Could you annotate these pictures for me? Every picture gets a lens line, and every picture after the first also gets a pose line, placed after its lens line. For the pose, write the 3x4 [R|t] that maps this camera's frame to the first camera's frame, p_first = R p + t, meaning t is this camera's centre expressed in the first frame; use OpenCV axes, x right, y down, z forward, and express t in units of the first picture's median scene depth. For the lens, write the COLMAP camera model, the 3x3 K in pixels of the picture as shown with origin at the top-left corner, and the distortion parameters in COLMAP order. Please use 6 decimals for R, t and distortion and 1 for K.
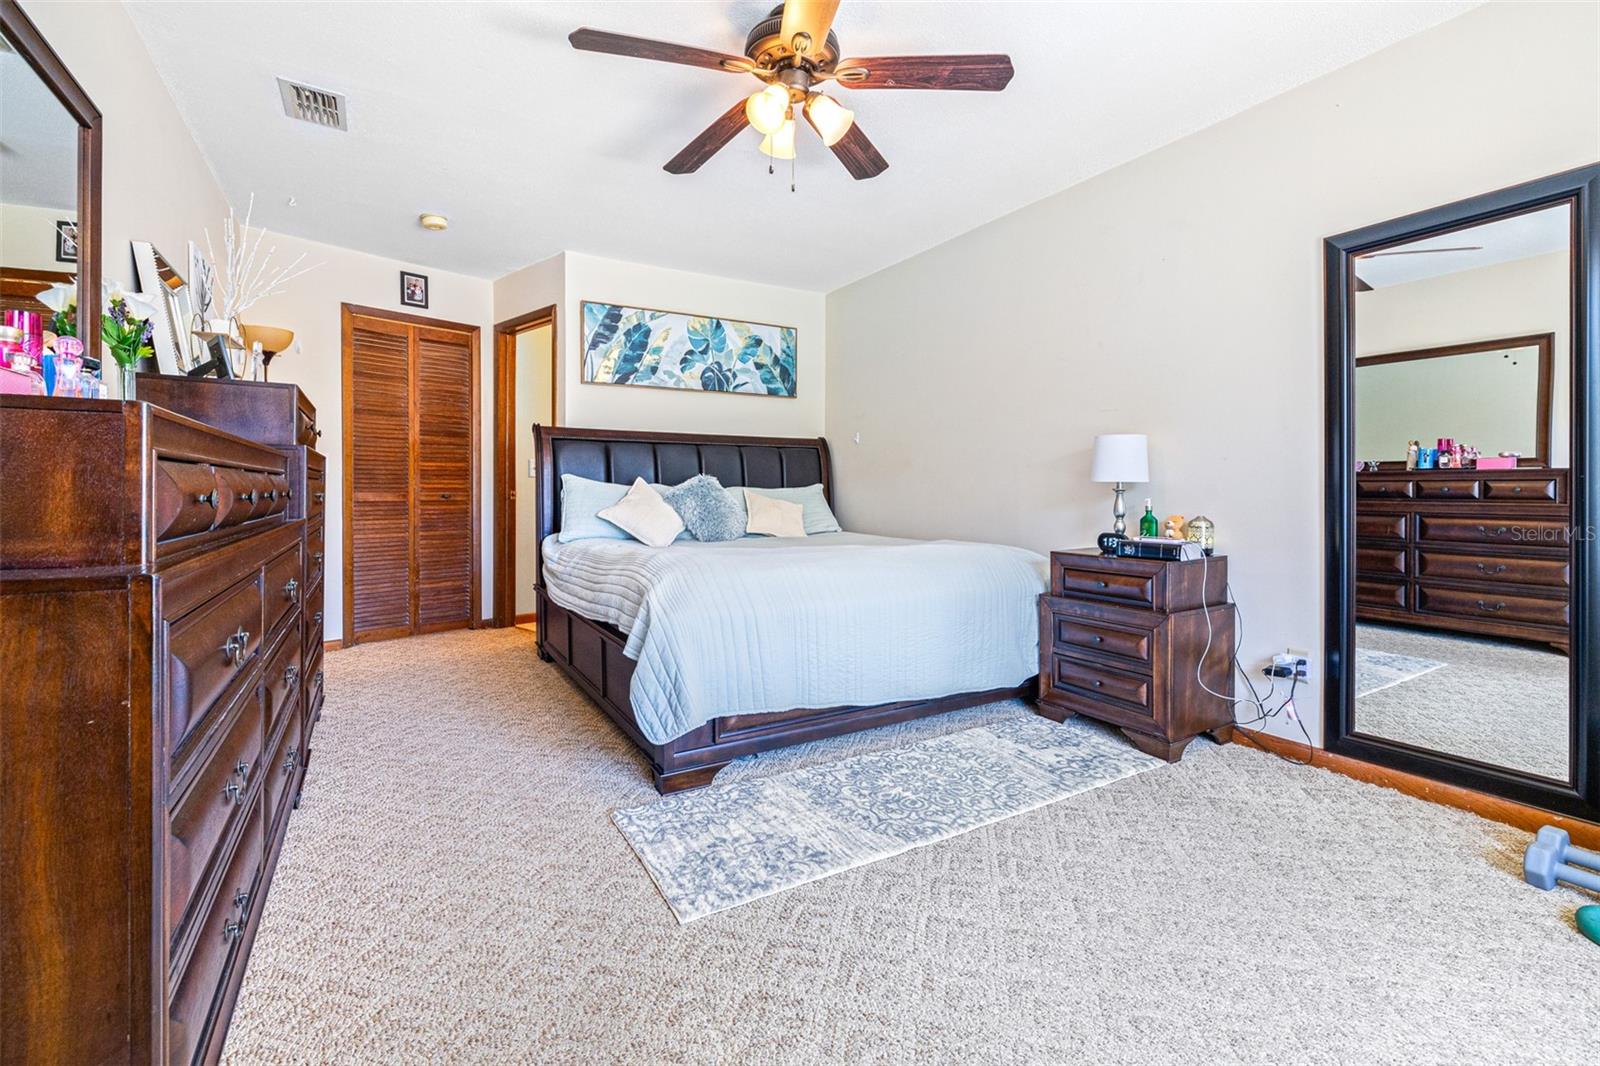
lens RADIAL K [[709.9, 0, 800.3], [0, 709.9, 488.2], [0, 0, 1]] dist [-0.000197, -0.000015]
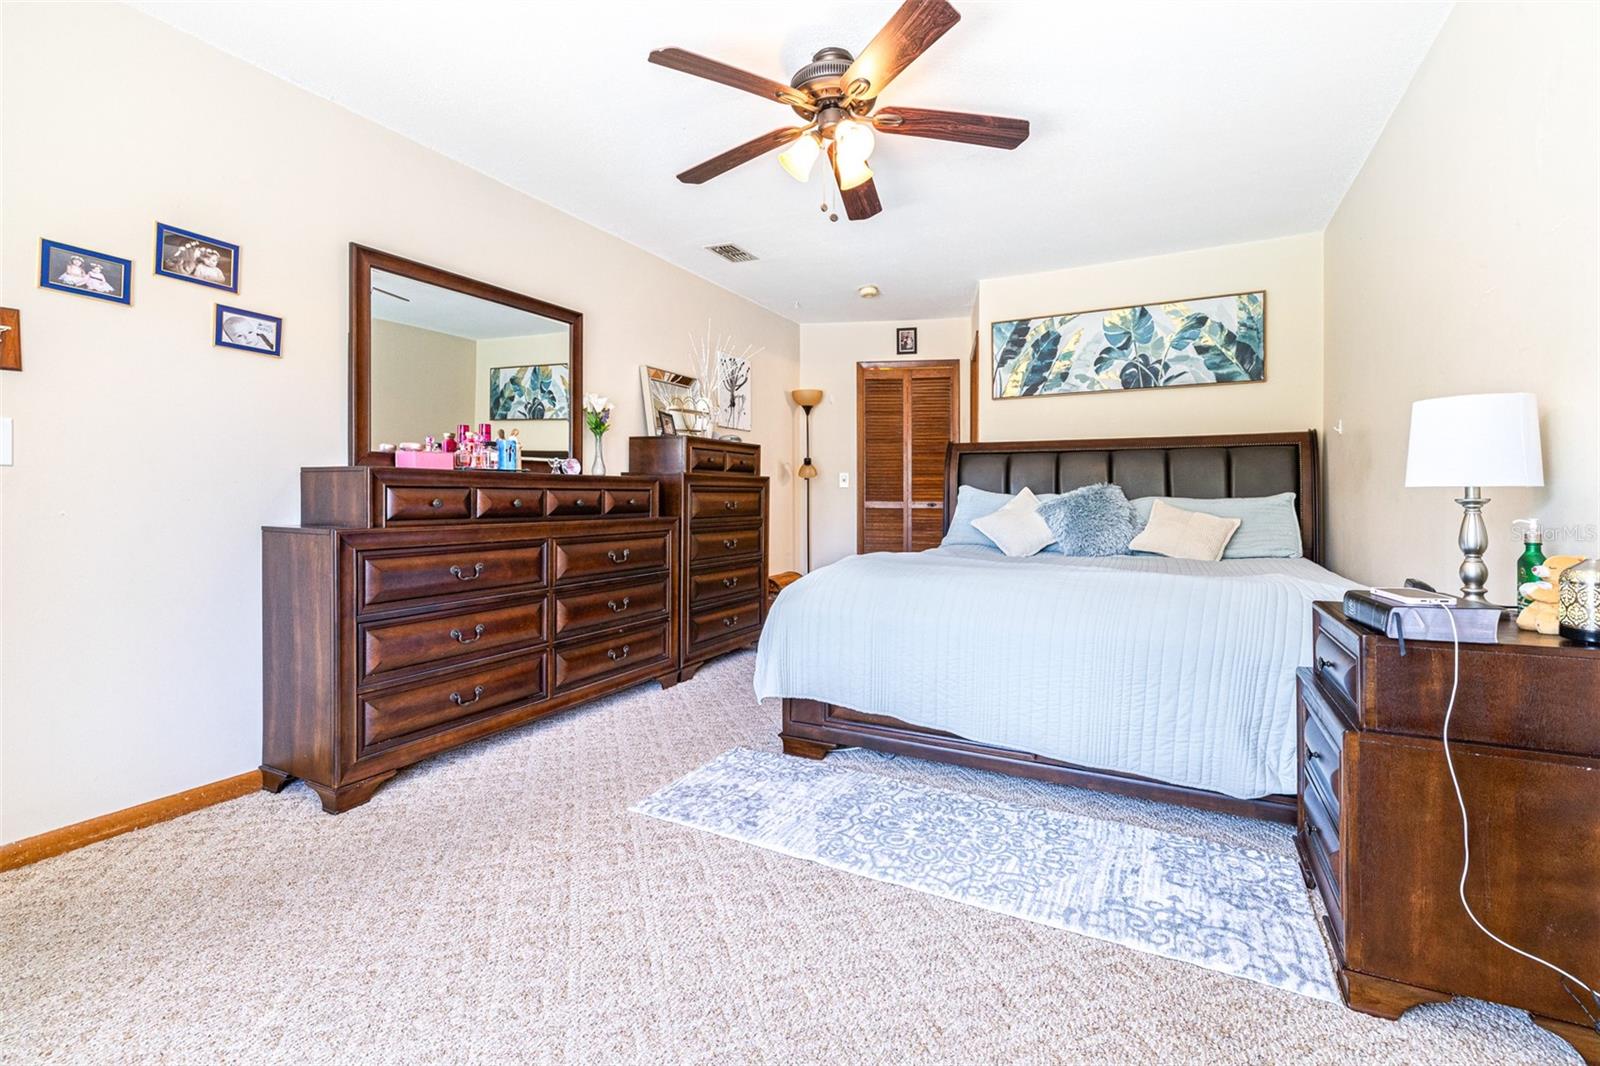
lens RADIAL K [[693.1, 0, 799.6], [0, 693.1, 493.6], [0, 0, 1]] dist [0.000389, 0.000210]
pose [[0.524983, -0.005491, -0.851095, 0.419759], [-0.000781, 0.999976, -0.006934, 0.000154], [0.851112, 0.004305, 0.524966, 0.203303]]
